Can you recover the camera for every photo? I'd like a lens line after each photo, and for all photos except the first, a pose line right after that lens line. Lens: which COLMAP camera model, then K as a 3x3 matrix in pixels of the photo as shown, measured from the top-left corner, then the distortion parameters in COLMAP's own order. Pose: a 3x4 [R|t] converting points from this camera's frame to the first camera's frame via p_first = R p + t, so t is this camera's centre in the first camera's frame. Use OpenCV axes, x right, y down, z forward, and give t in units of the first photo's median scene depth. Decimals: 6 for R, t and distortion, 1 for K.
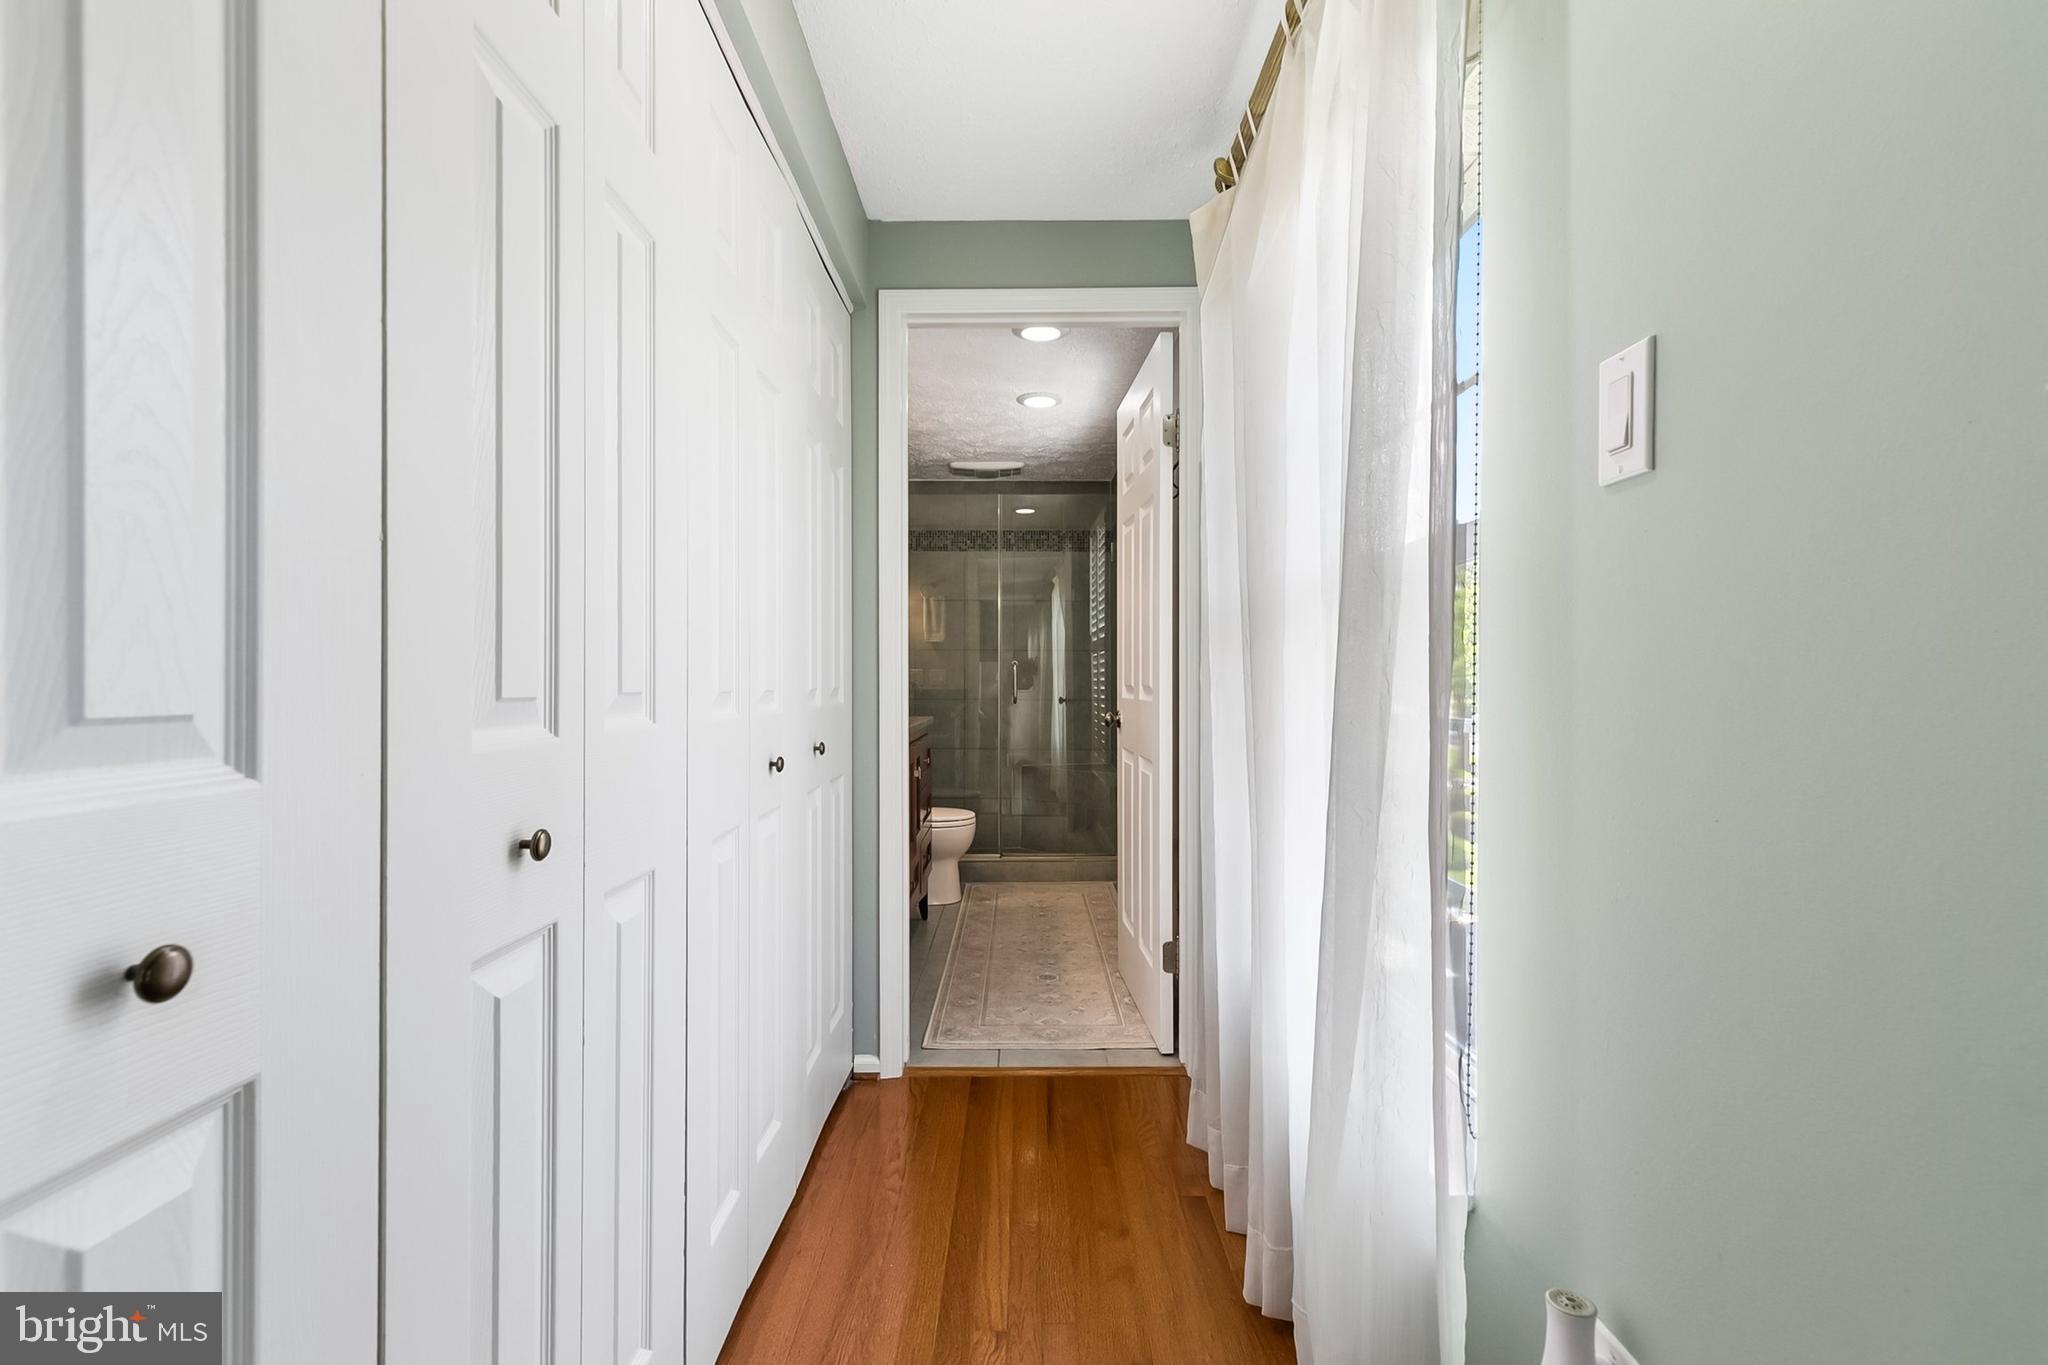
lens RADIAL K [[931.0, 0, 1017.7], [0, 931.0, 685.5], [0, 0, 1]] dist [0.004178, 0.000119]
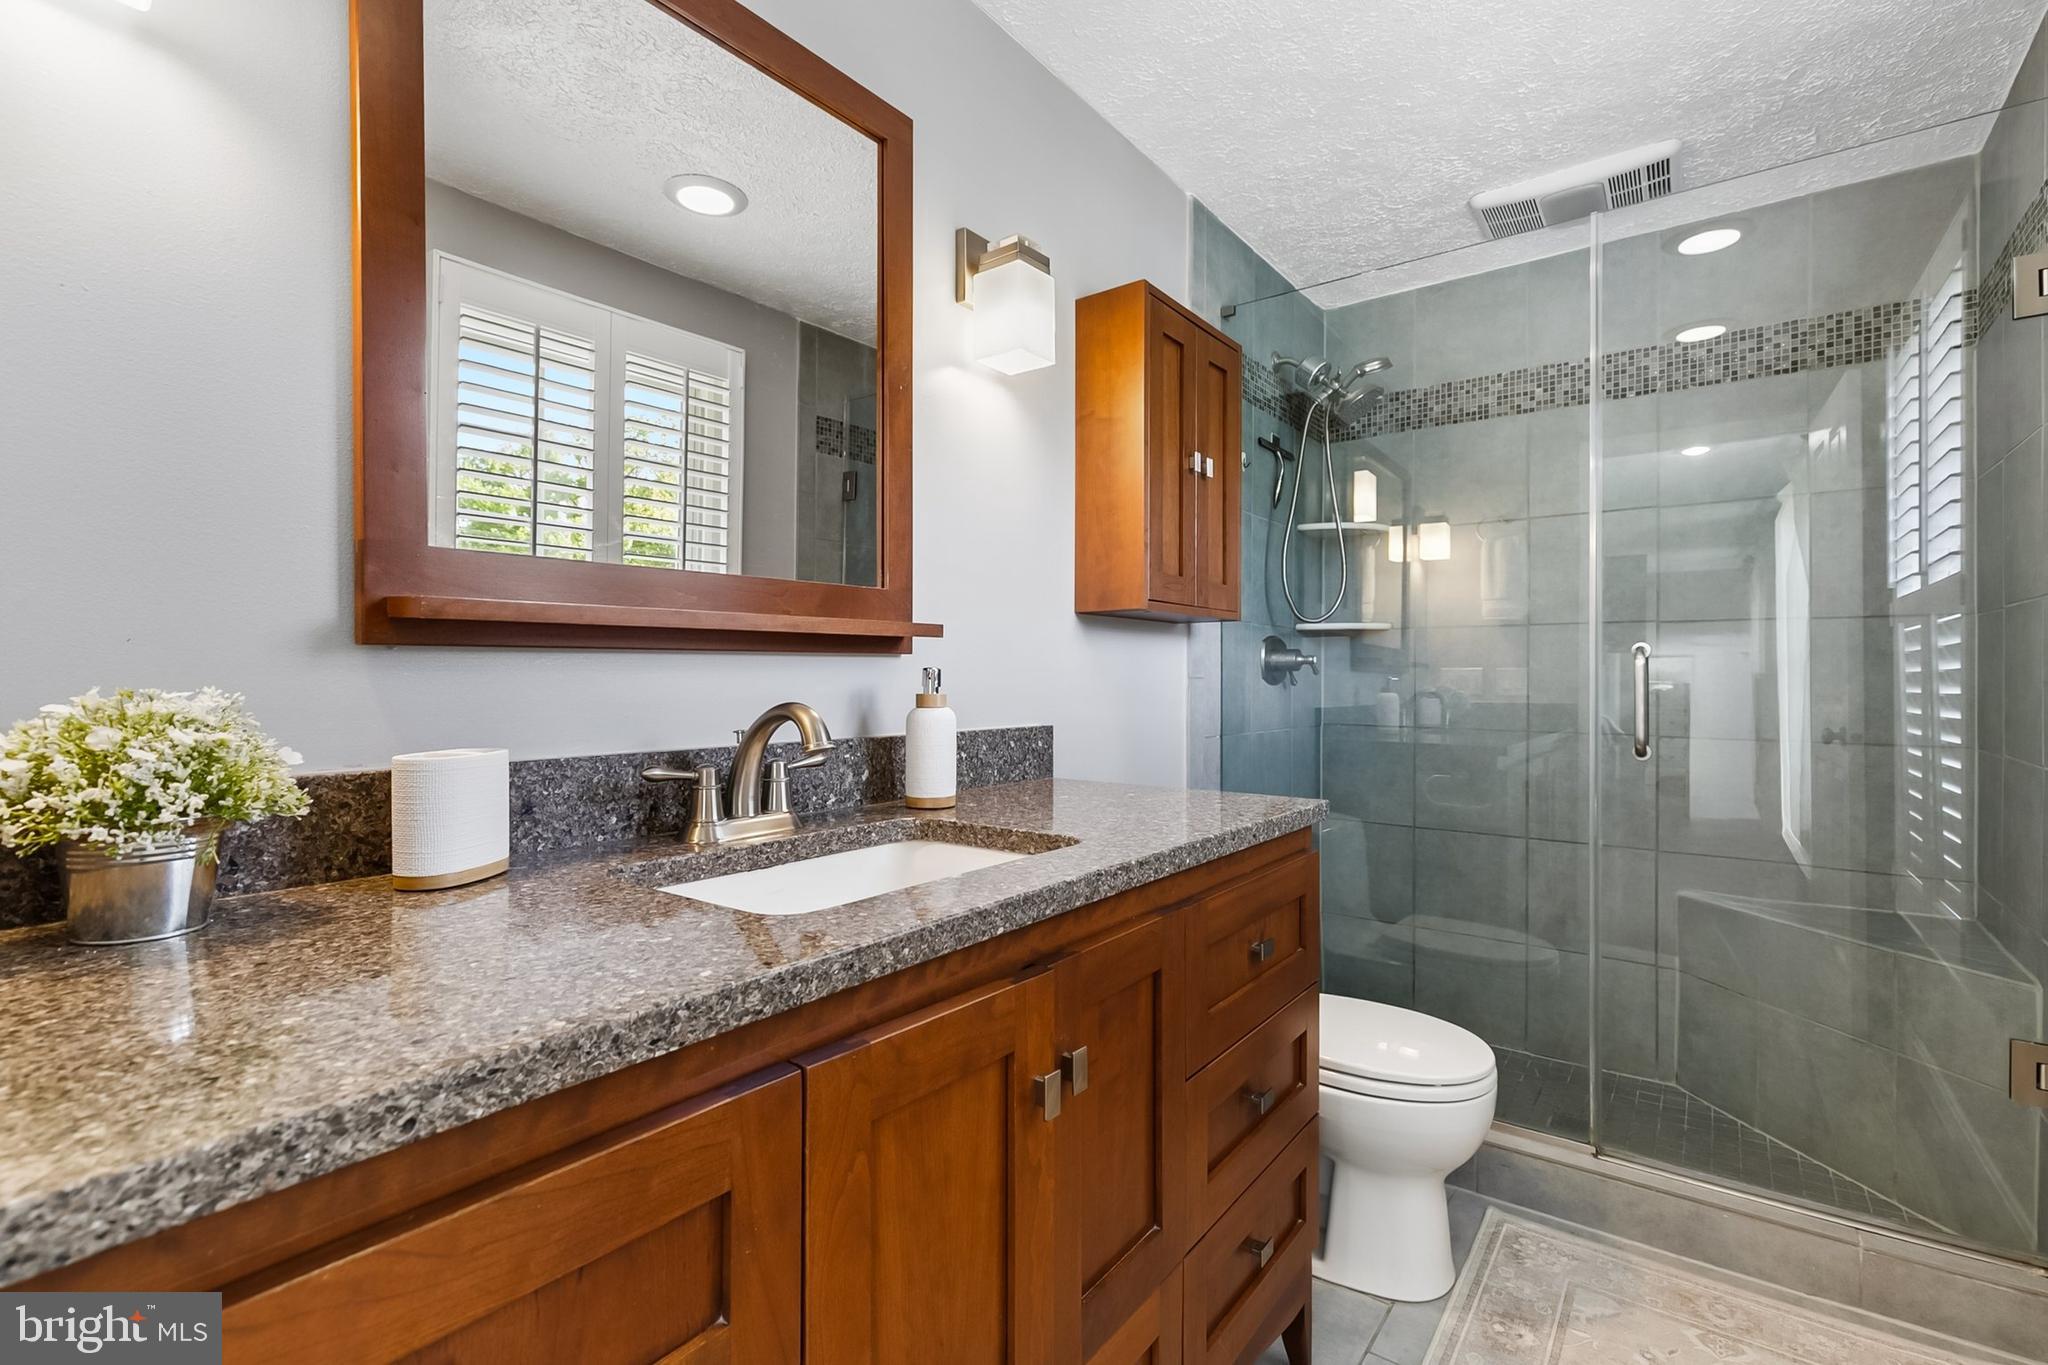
lens RADIAL K [[931.0, 0, 1017.7], [0, 931.0, 685.5], [0, 0, 1]] dist [0.004178, 0.000119]
pose [[0.796900, 0.003988, -0.604098, 0.021273], [-0.004881, 0.999988, 0.000164, -0.007337], [0.604091, 0.002818, 0.796910, 0.475919]]
